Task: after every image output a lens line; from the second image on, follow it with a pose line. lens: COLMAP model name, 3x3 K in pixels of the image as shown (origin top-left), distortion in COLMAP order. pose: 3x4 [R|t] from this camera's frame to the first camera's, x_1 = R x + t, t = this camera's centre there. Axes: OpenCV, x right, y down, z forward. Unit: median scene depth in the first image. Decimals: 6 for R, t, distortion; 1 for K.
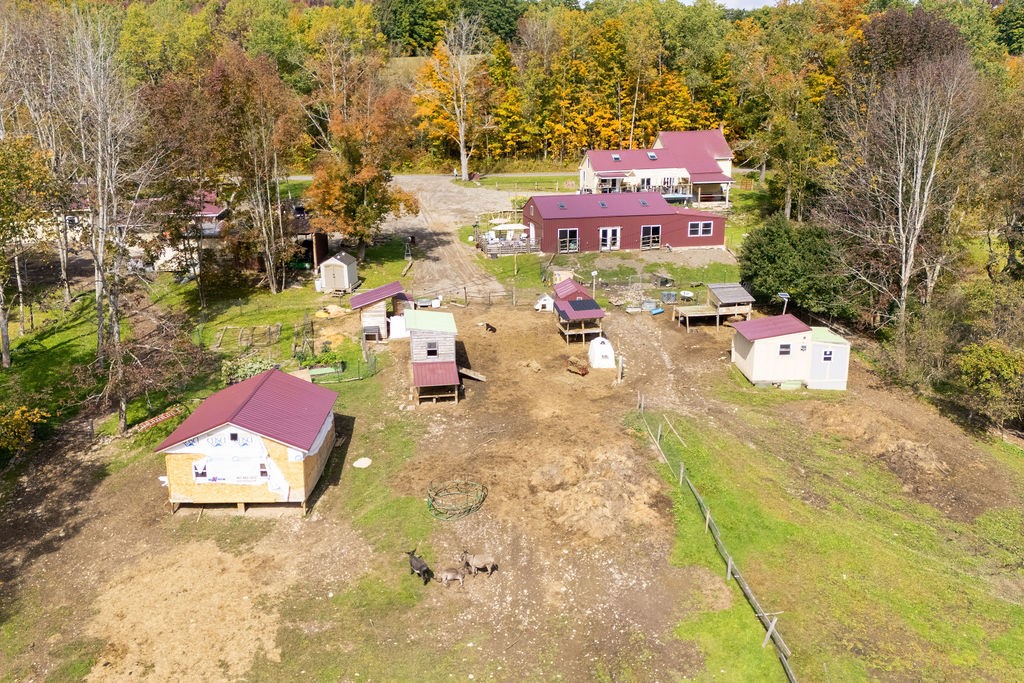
lens RADIAL K [[918.0, 0, 535.9], [0, 918.0, 338.7], [0, 0, 1]] dist [0.107605, -0.036370]
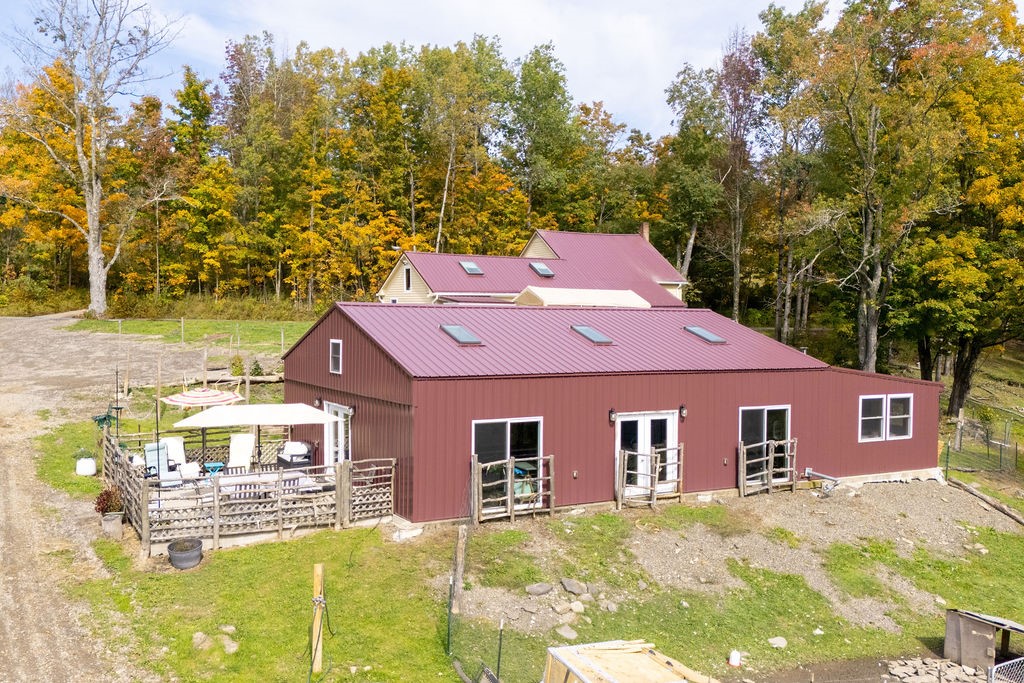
lens RADIAL K [[918.0, 0, 520.3], [0, 918.0, 338.8], [0, 0, 1]] dist [0.107605, -0.036370]
pose [[0.948552, 0.013243, 0.316345, -0.035774], [0.055560, 0.976660, -0.207481, -0.077562], [-0.311709, 0.214383, 0.925677, 0.665073]]
